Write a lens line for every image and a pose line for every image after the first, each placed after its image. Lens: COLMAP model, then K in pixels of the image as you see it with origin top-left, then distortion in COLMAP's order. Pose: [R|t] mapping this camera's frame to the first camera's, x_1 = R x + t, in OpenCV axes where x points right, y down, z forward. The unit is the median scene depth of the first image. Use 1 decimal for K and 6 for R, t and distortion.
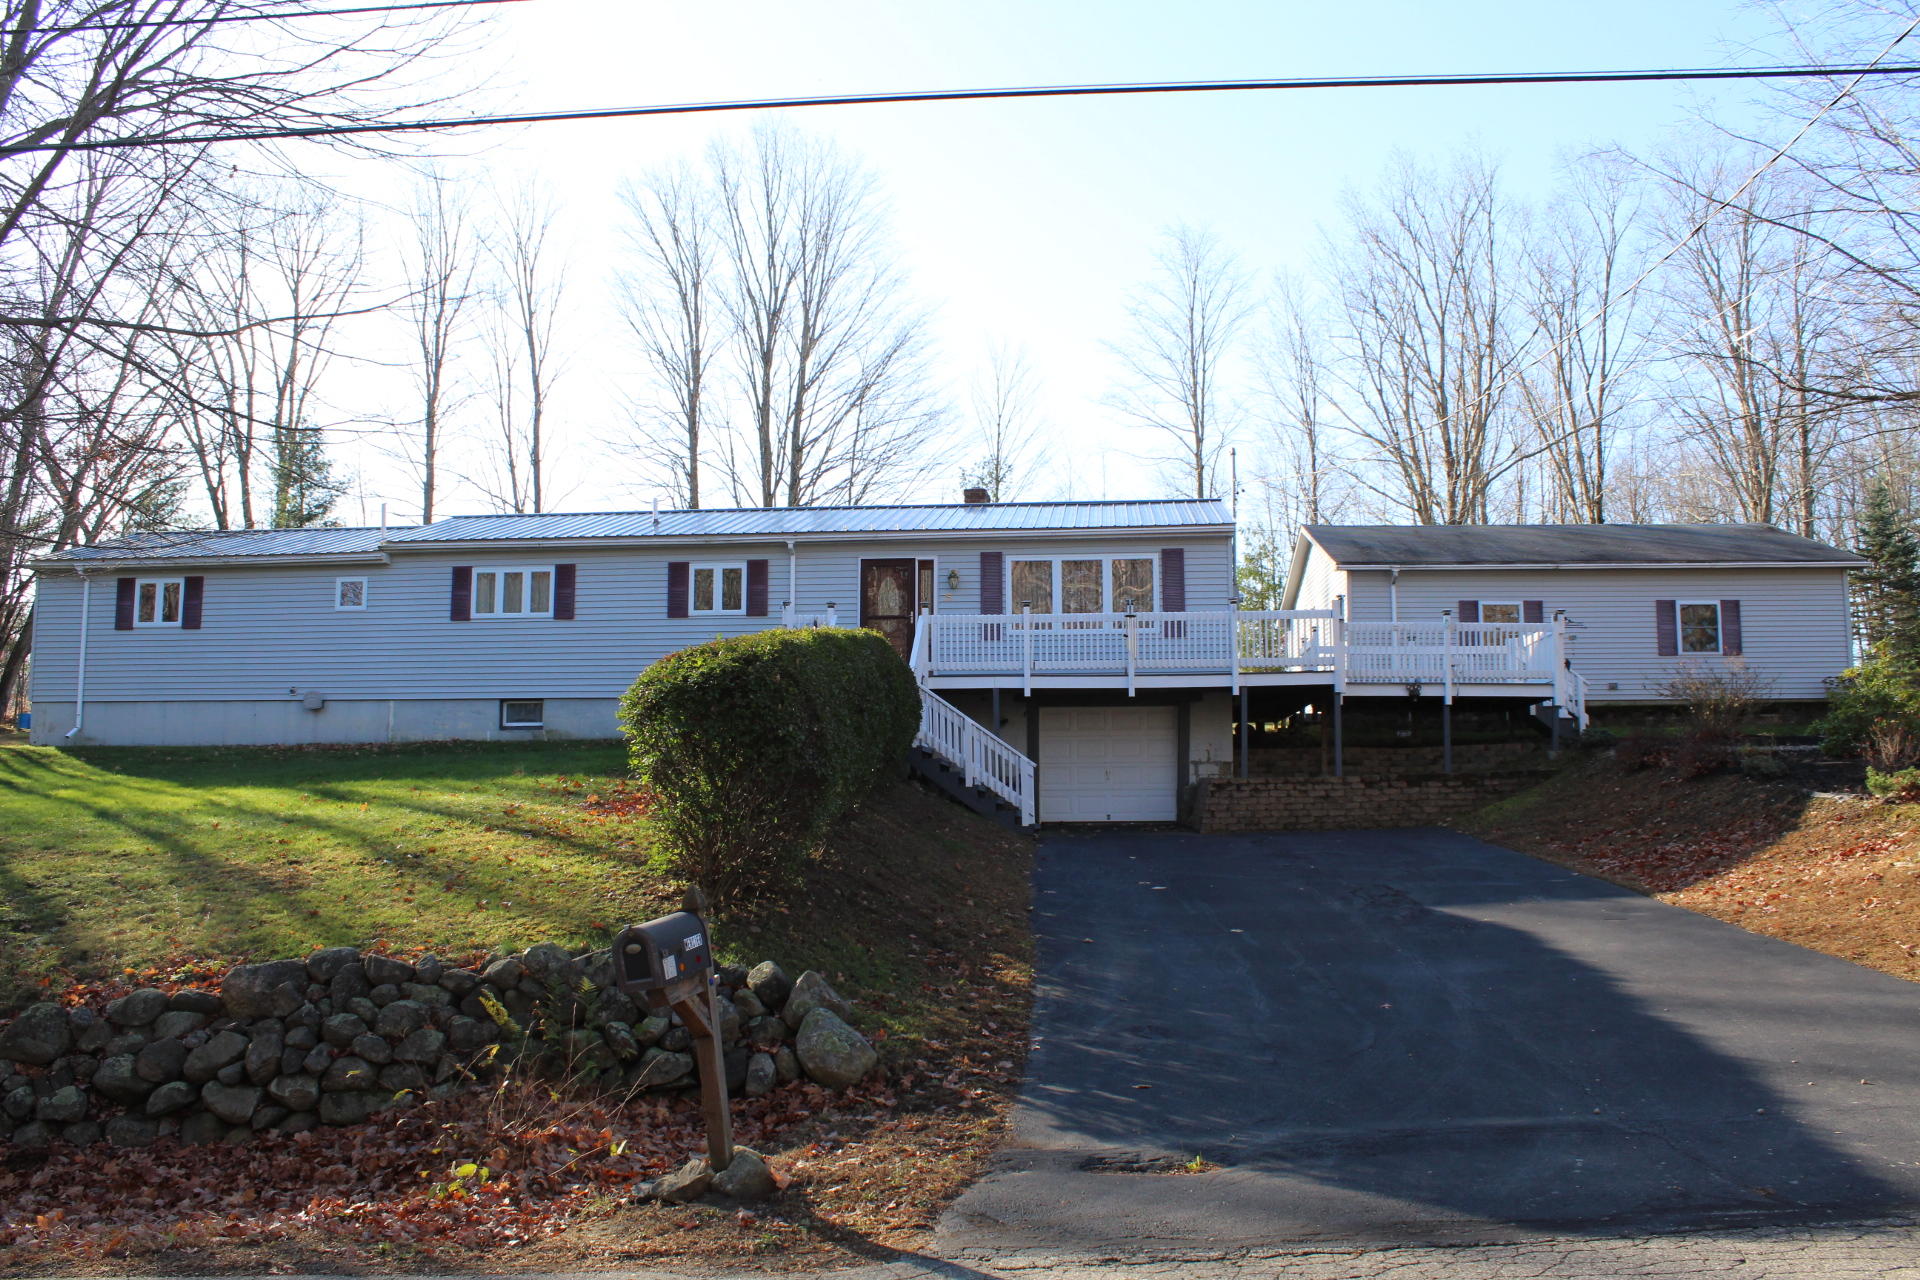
lens RADIAL K [[1607.5, 0, 954.7], [0, 1607.5, 642.3], [0, 0, 1]] dist [-0.137506, 0.081037]
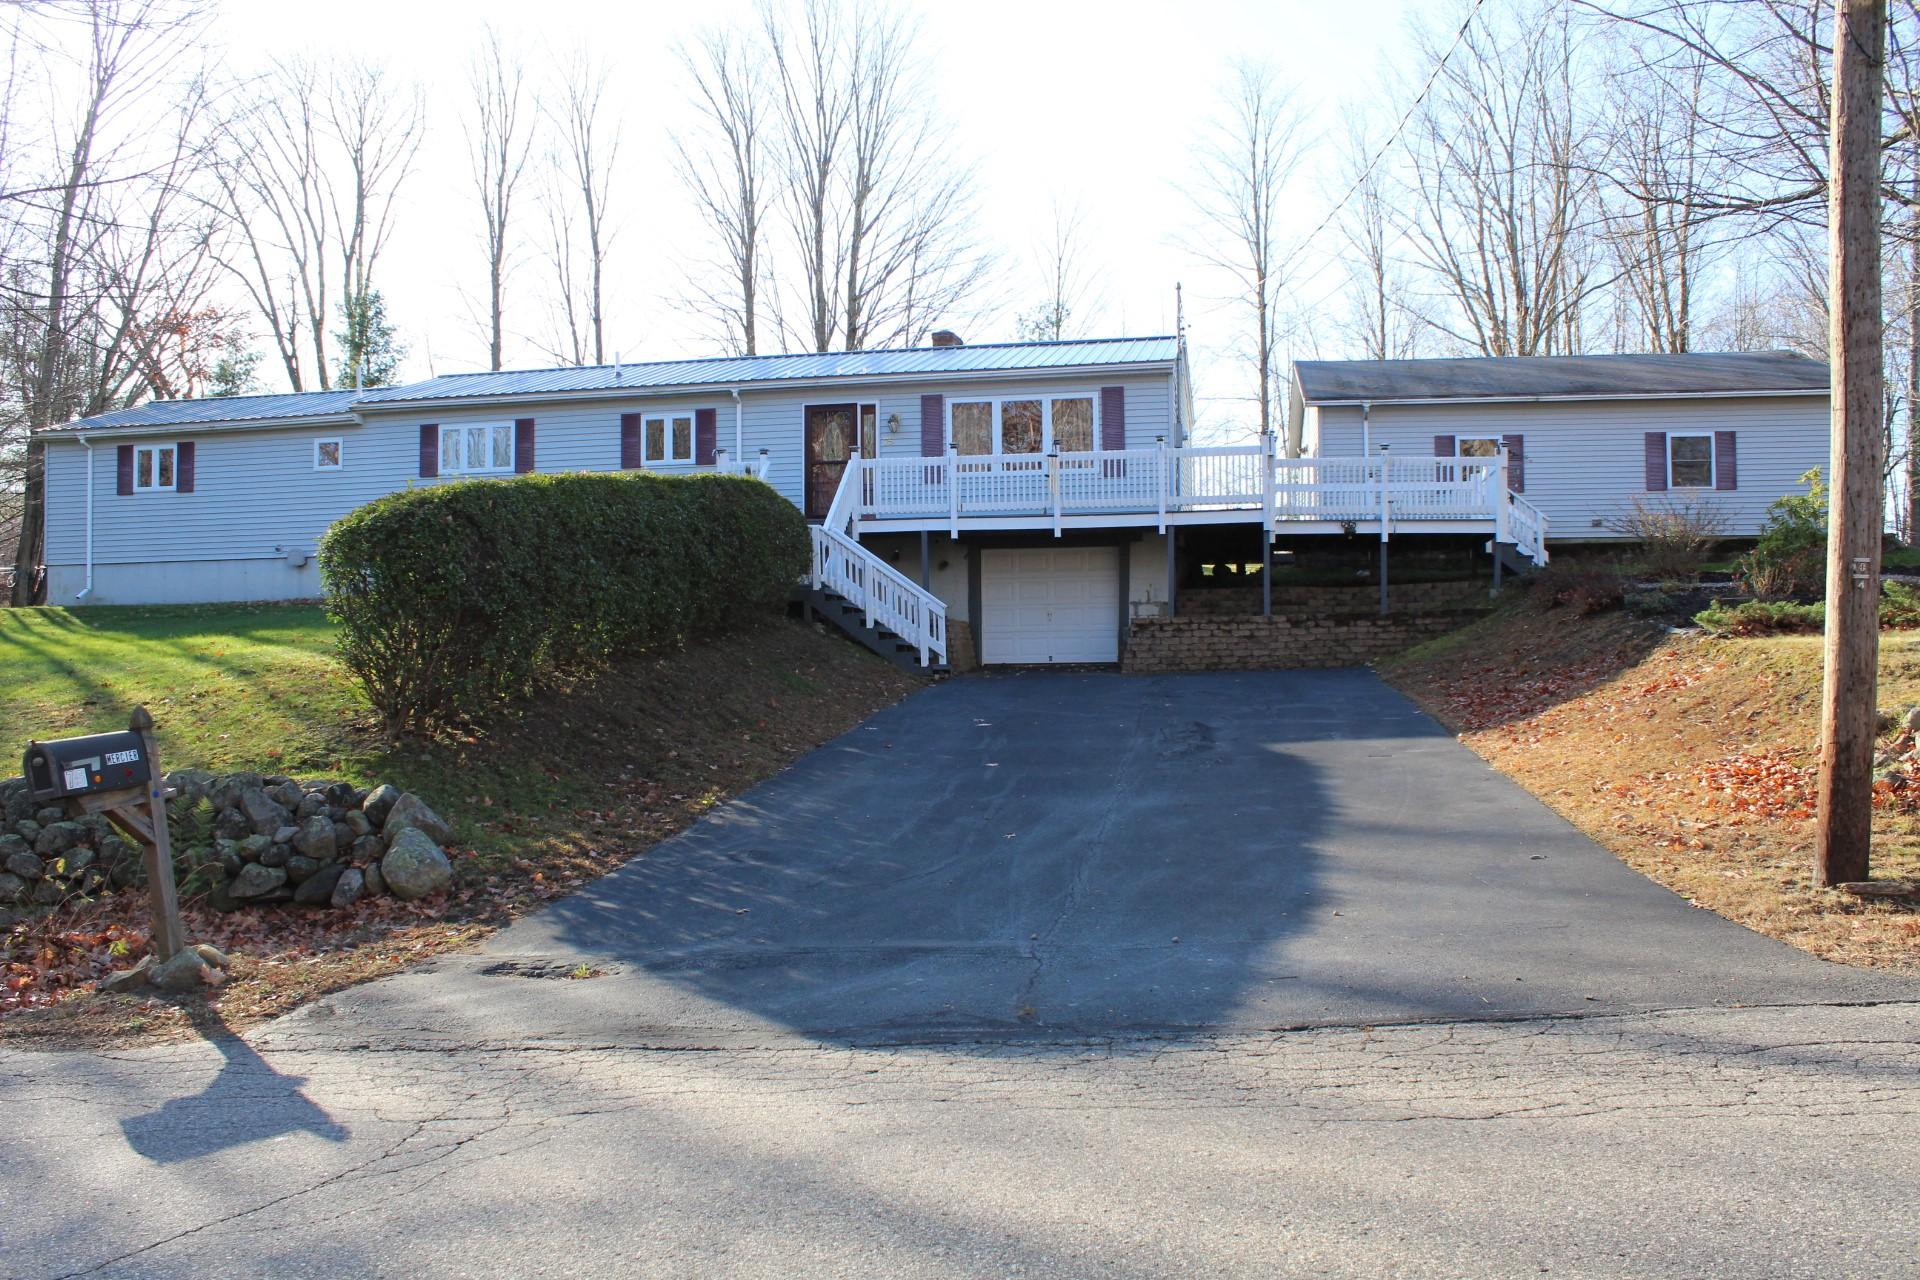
lens RADIAL K [[1607.5, 0, 964.7], [0, 1607.5, 653.2], [0, 0, 1]] dist [-0.137506, 0.081037]
pose [[0.995459, -0.009132, -0.094757, 0.135883], [0.018465, 0.995005, 0.098098, 0.006262], [0.093388, -0.099403, 0.990655, 0.001774]]
